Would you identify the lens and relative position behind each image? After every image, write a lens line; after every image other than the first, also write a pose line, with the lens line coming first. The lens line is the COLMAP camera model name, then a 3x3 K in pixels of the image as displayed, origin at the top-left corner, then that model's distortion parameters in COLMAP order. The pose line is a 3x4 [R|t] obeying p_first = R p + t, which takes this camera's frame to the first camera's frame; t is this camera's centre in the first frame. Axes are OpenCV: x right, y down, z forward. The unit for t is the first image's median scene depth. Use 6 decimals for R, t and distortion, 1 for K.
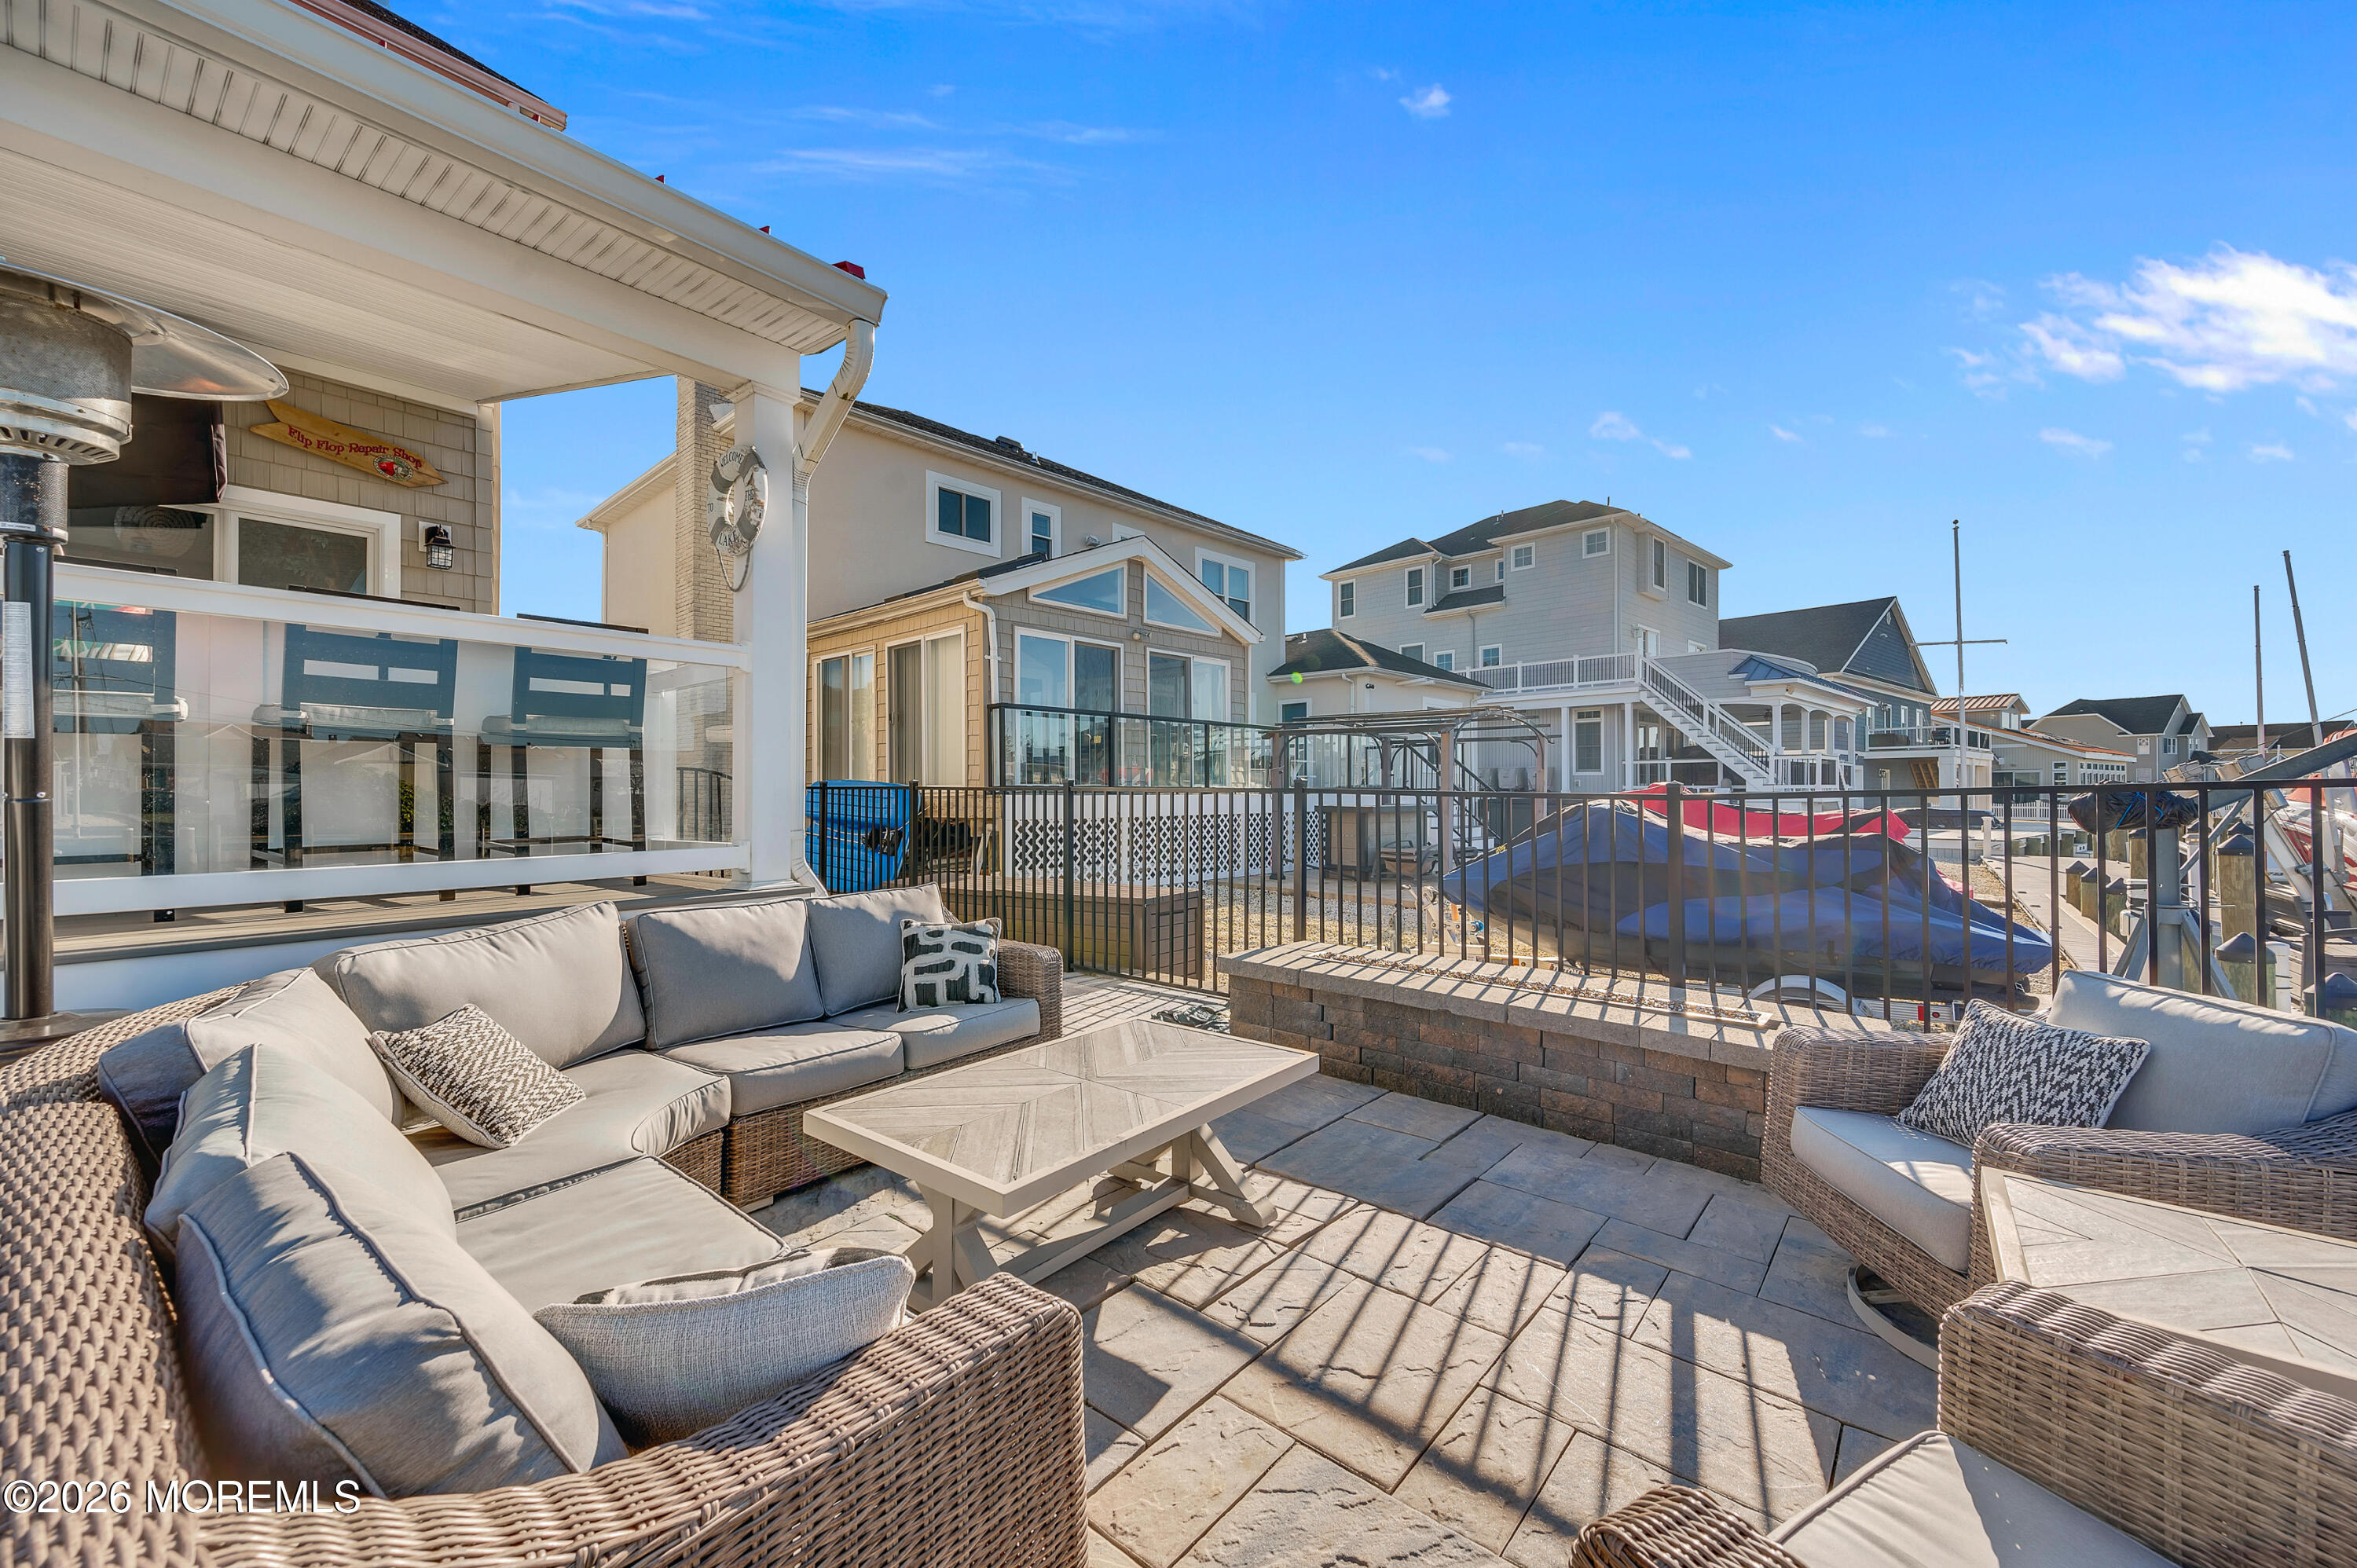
lens RADIAL K [[935.0, 0, 1190.0], [0, 935.0, 788.5], [0, 0, 1]] dist [0.003911, -0.000536]
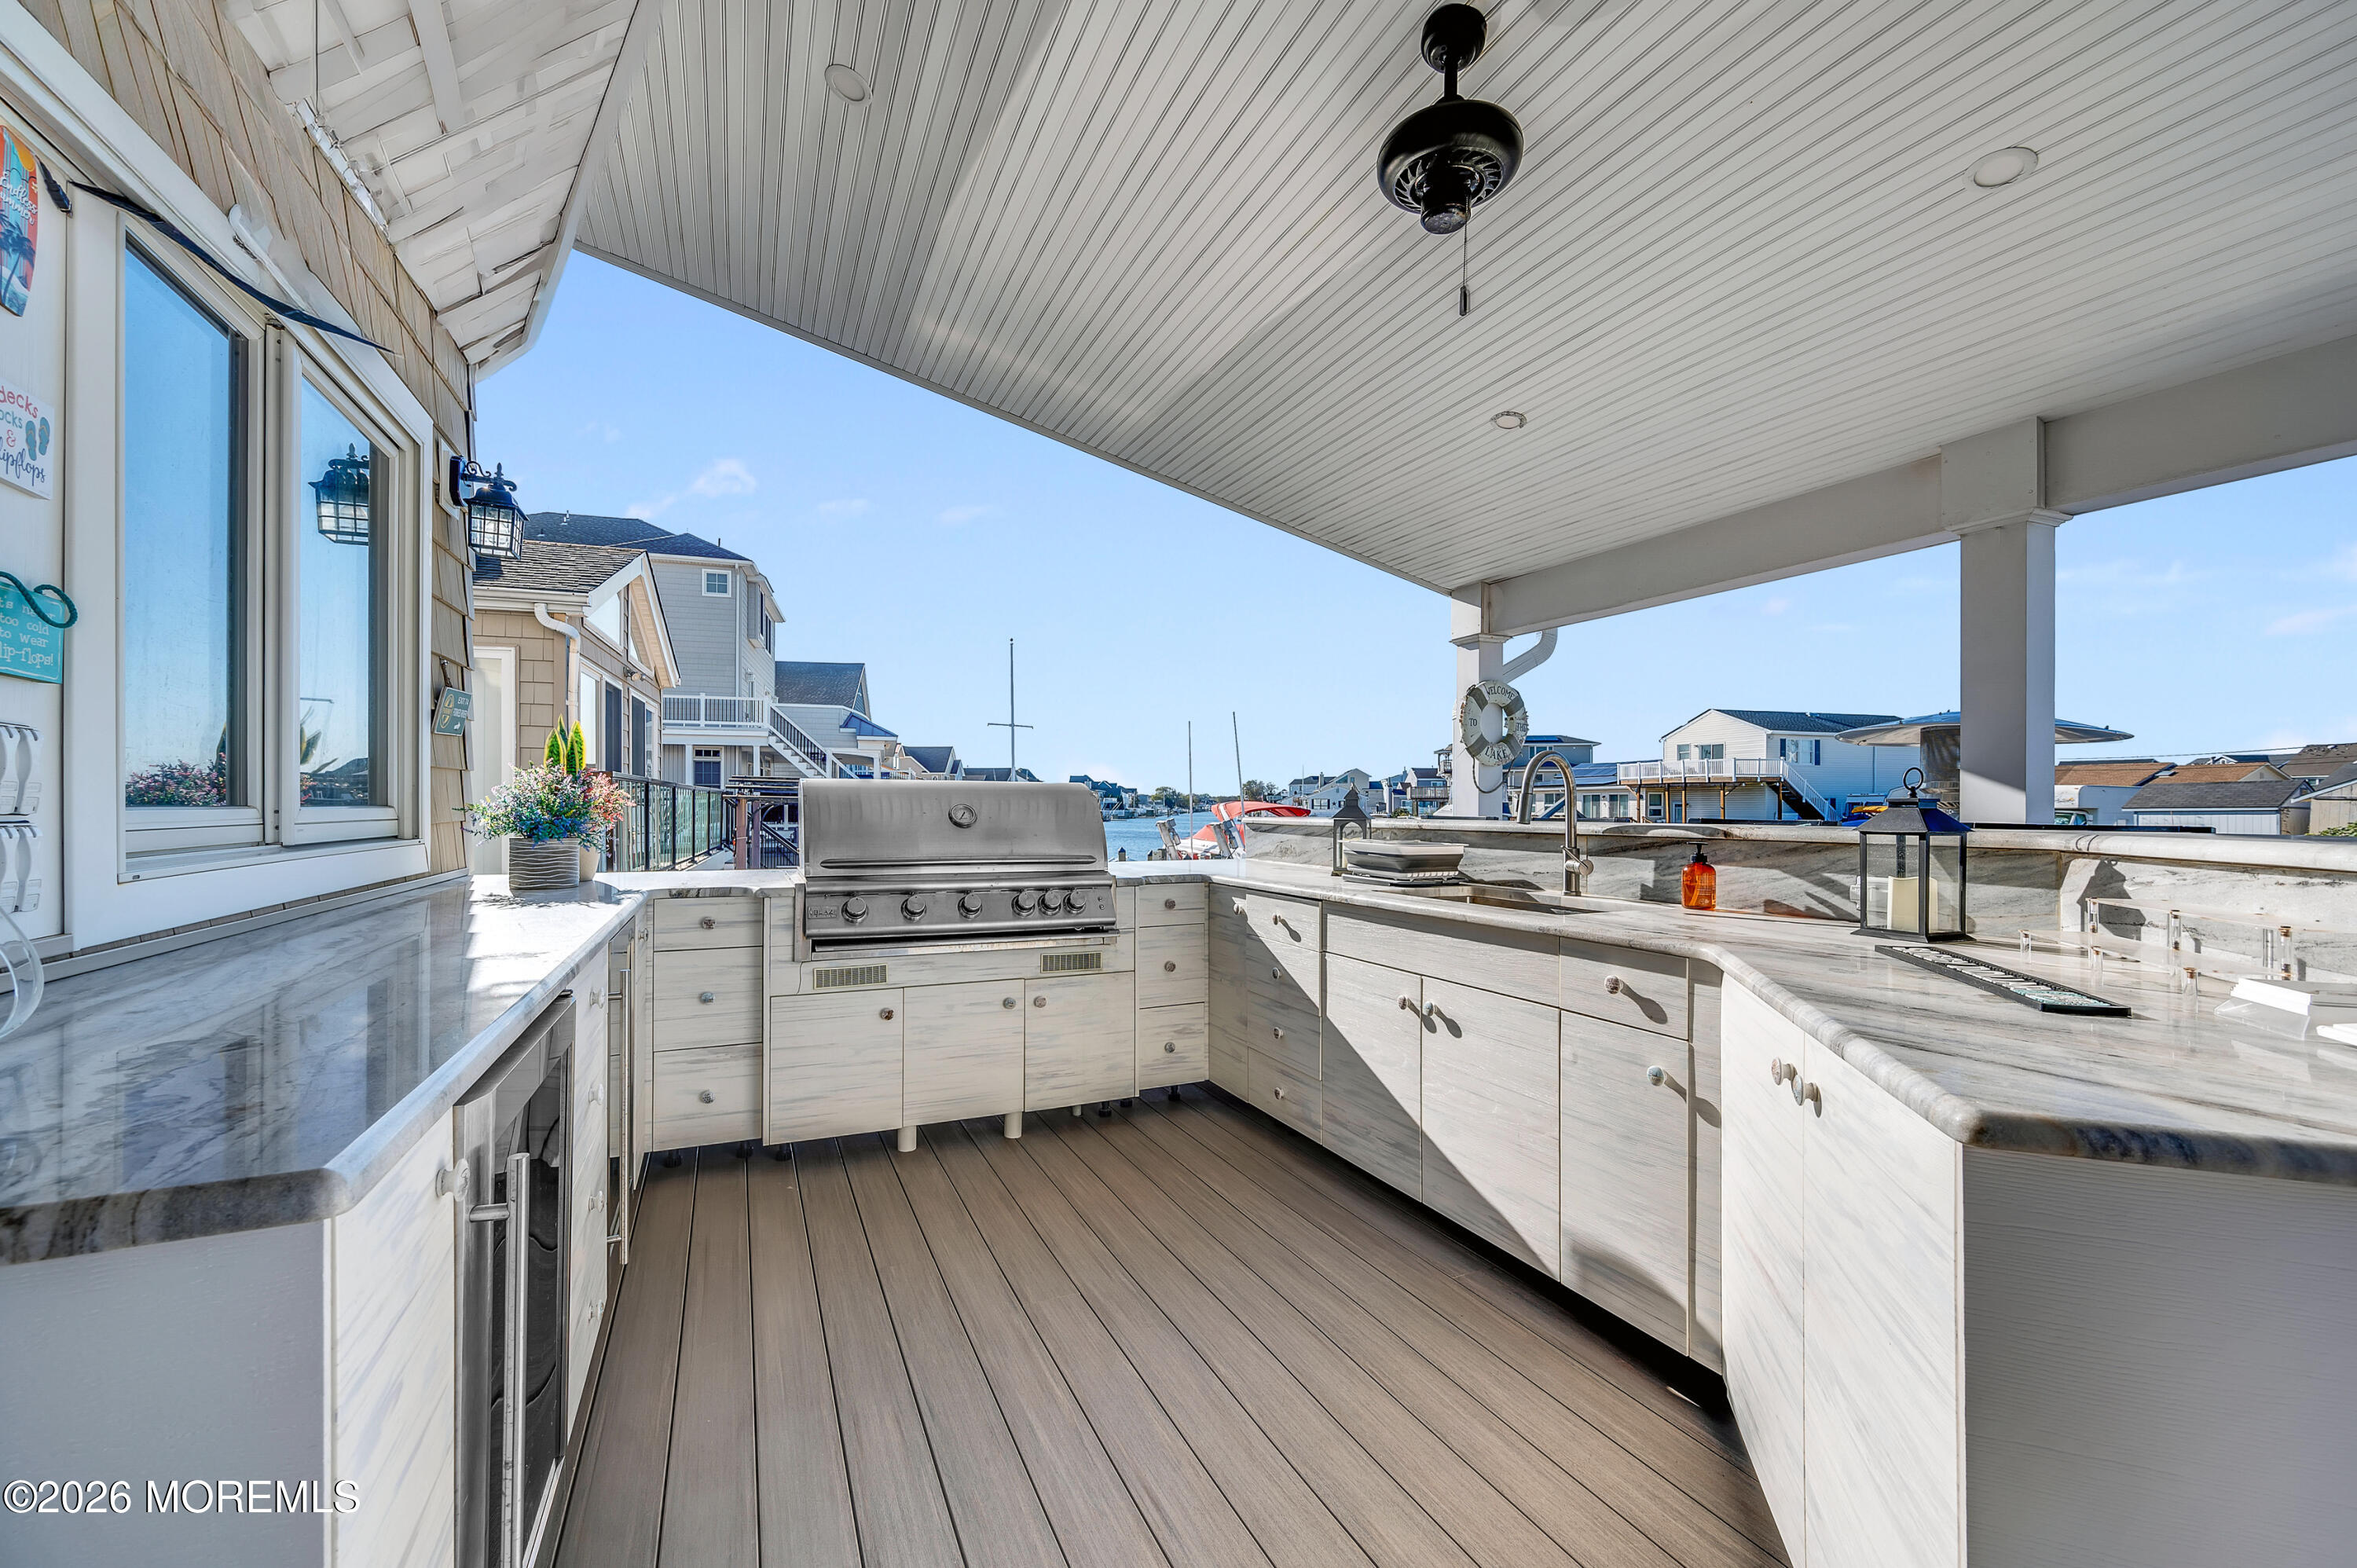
lens RADIAL K [[938.8, 0, 1151.3], [0, 938.8, 807.6], [0, 0, 1]] dist [0.001147, -0.000289]
pose [[0.467107, 0.000045, 0.884201, -0.233008], [-0.004507, 0.999987, 0.002330, -0.024582], [-0.884189, -0.005073, 0.467101, 0.109912]]
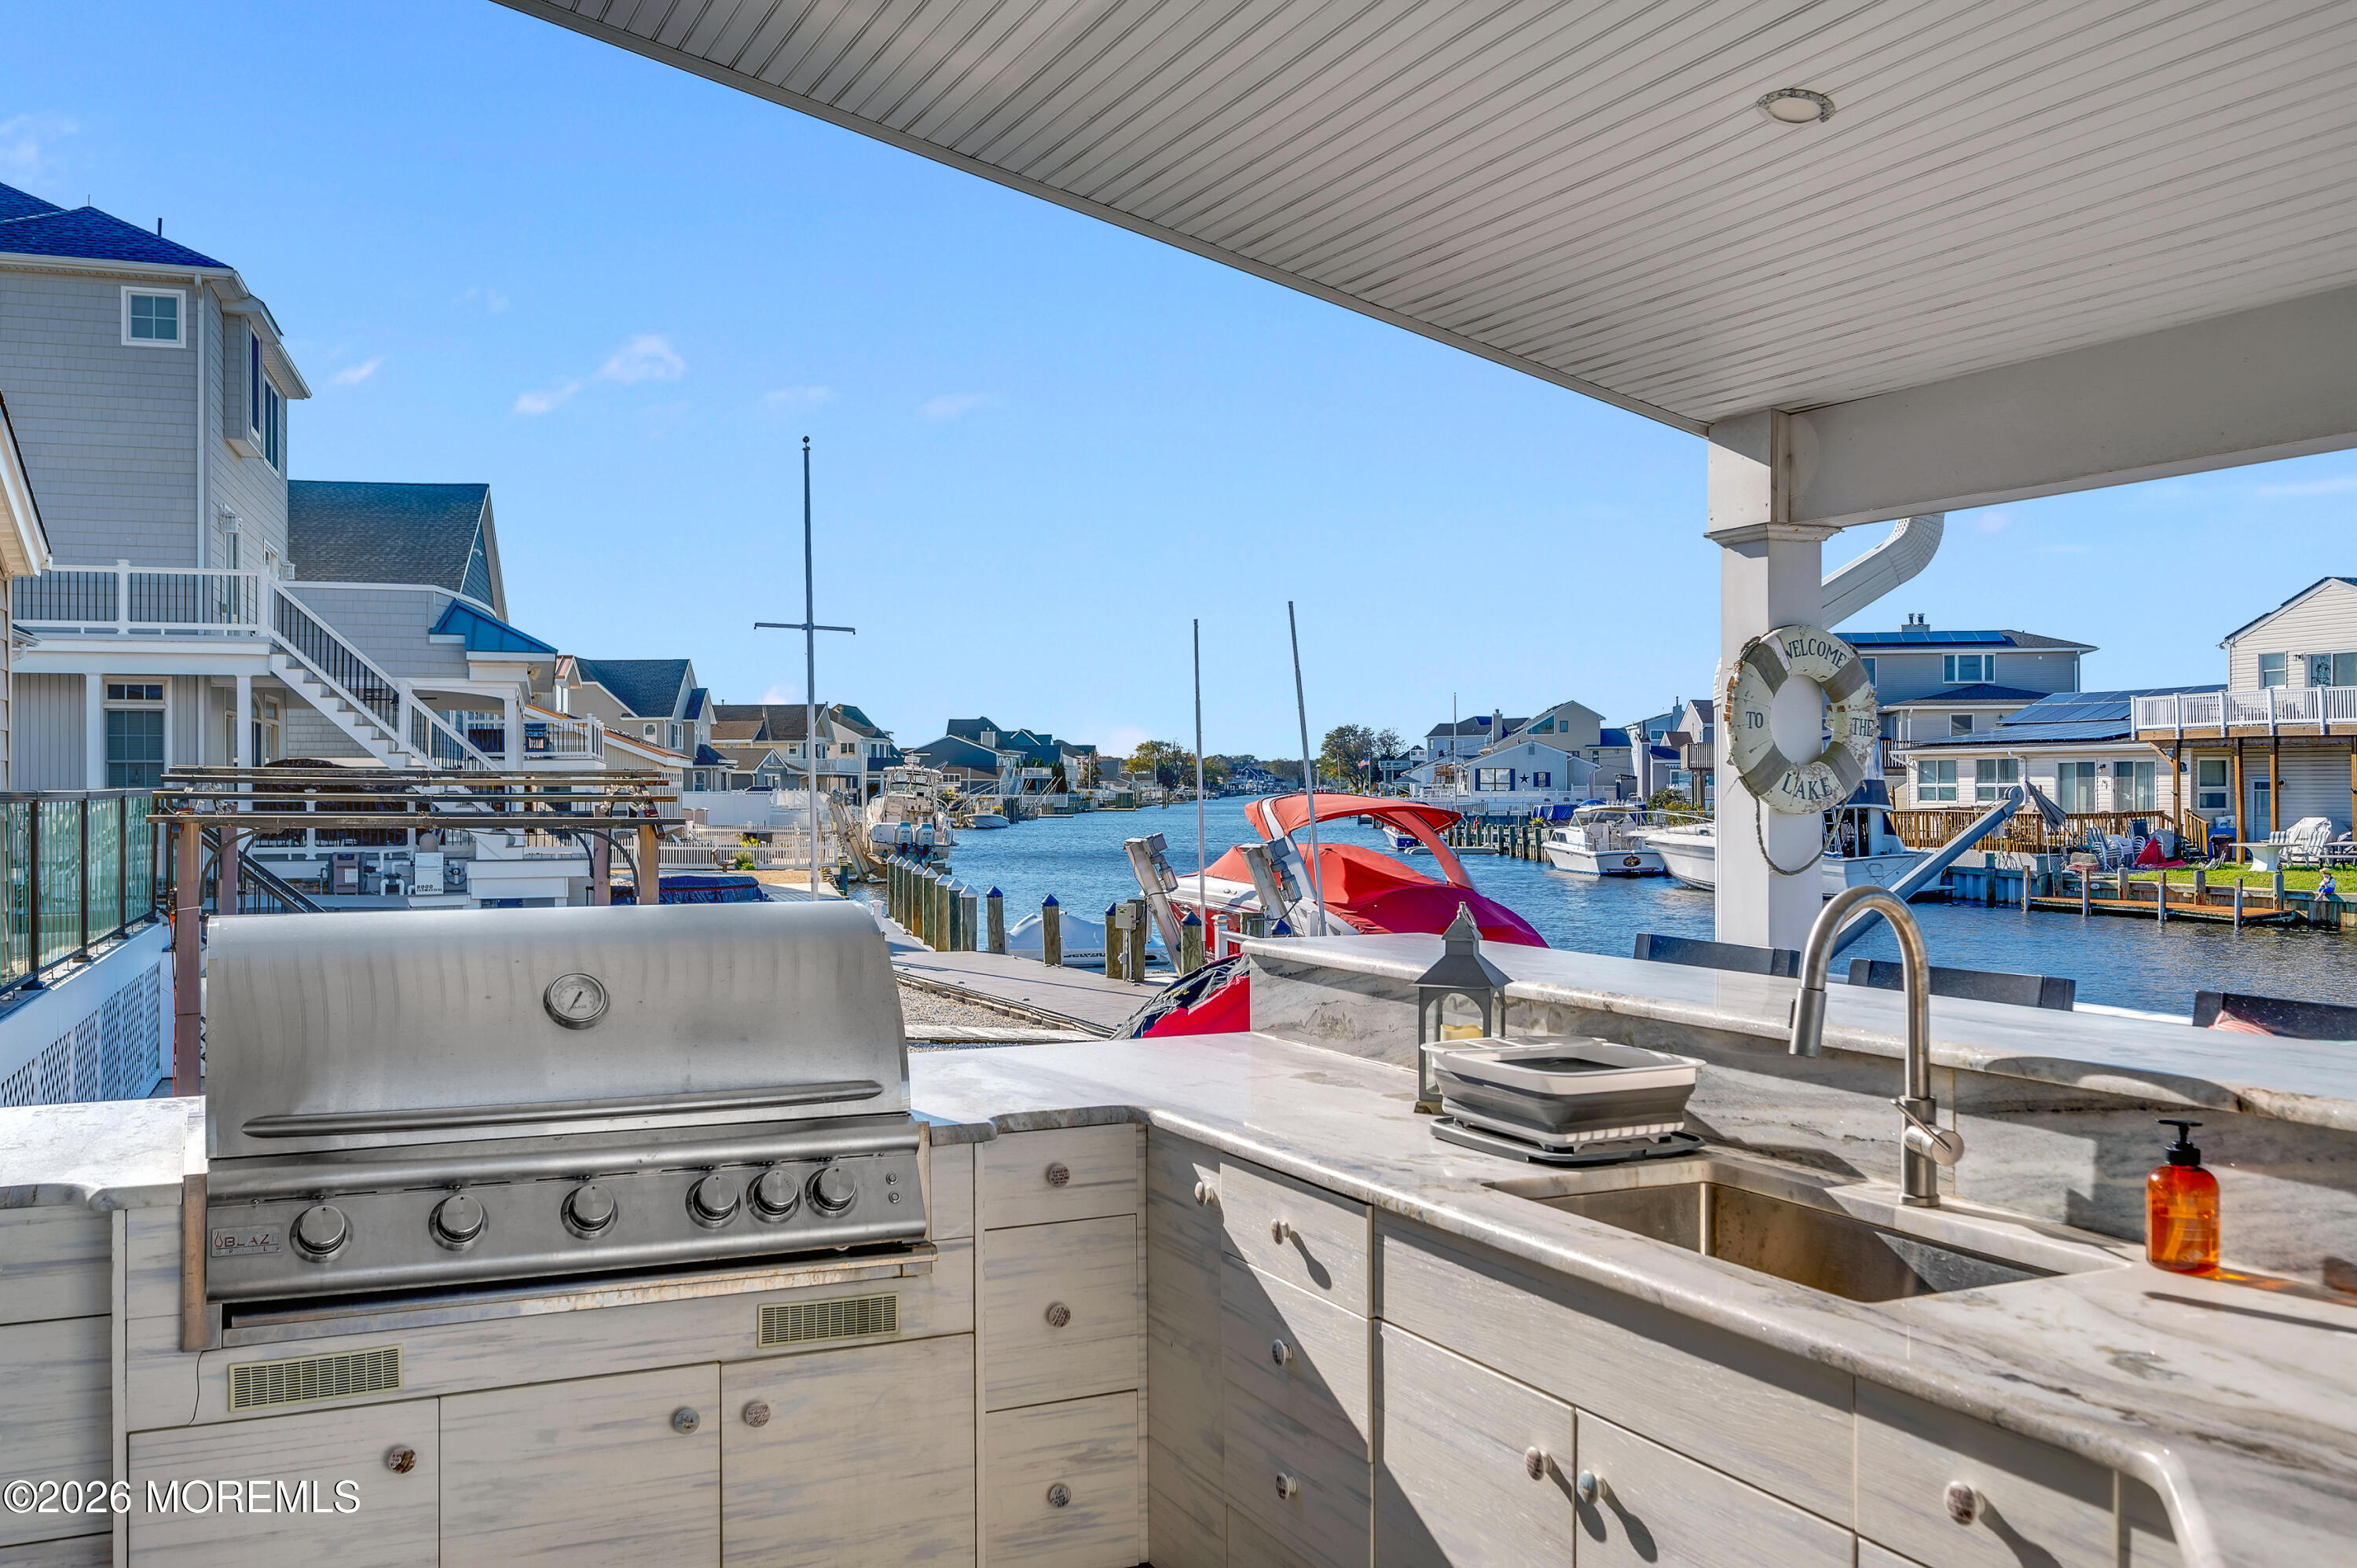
lens RADIAL K [[2048.1, 0, 1162.8], [0, 2048.1, 785.3], [0, 0, 1]] dist [0.003655, -0.016470]
pose [[0.452210, -0.002397, 0.891908, -0.227559], [0.001097, 0.999997, 0.002132, -0.034381], [-0.891911, 0.000014, 0.452211, 0.105467]]
